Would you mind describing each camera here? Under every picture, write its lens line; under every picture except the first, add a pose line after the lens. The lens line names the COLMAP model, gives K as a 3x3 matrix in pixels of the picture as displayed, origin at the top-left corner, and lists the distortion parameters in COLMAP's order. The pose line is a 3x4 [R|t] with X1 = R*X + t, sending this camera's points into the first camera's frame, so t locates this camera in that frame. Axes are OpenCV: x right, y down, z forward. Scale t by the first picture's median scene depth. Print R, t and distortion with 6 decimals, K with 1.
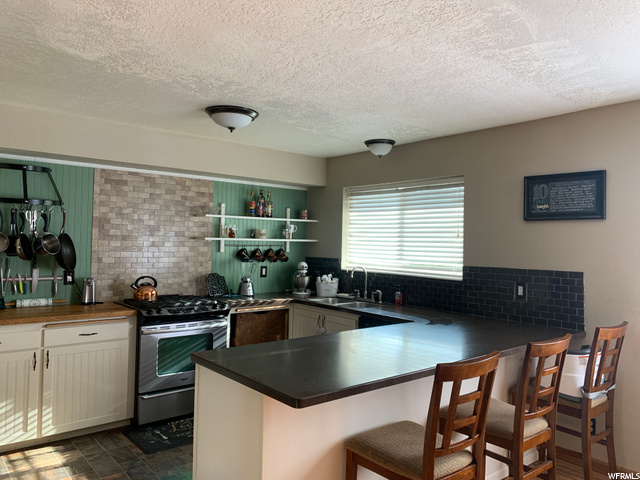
lens RADIAL K [[488.2, 0, 319.1], [0, 488.2, 233.9], [0, 0, 1]] dist [0.055489, -0.058850]
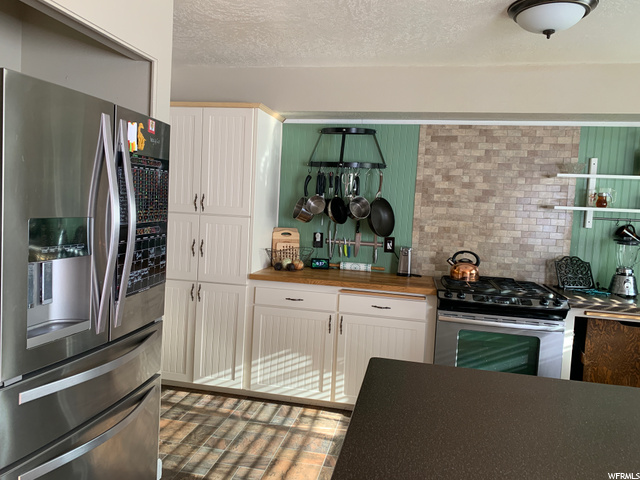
lens RADIAL K [[488.2, 0, 316.3], [0, 488.2, 236.9], [0, 0, 1]] dist [0.055489, -0.058850]
pose [[0.622693, 0.062464, -0.779969, 0.129590], [-0.022481, 0.997825, 0.061964, 0.017279], [0.782143, -0.021050, 0.622743, 0.292707]]
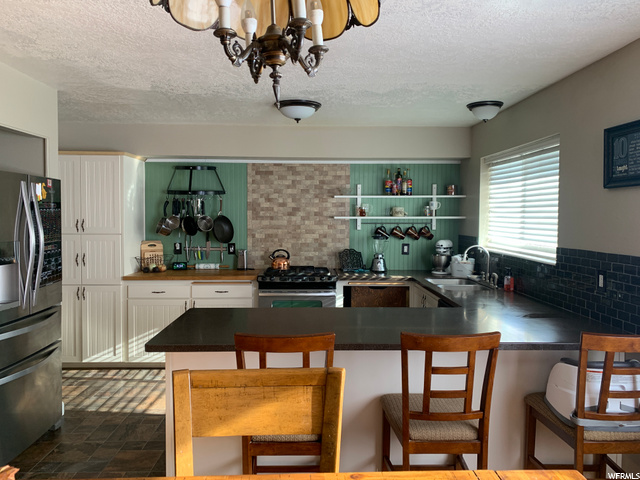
lens RADIAL K [[488.2, 0, 320.8], [0, 488.2, 234.6], [0, 0, 1]] dist [0.055489, -0.058850]
pose [[0.787200, 0.007506, -0.616652, 0.462527], [0.022247, 0.998930, 0.040558, 0.002885], [0.616296, -0.045646, 0.786191, 0.118442]]
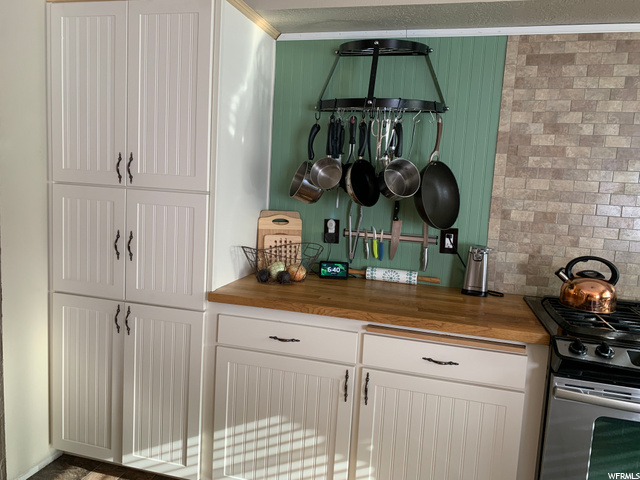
lens RADIAL K [[488.2, 0, 317.3], [0, 488.2, 234.4], [0, 0, 1]] dist [0.055489, -0.058850]
pose [[0.576112, 0.103541, -0.810786, -0.127888], [-0.027696, 0.993847, 0.107239, 0.022849], [0.816902, -0.039327, 0.575435, 0.523073]]
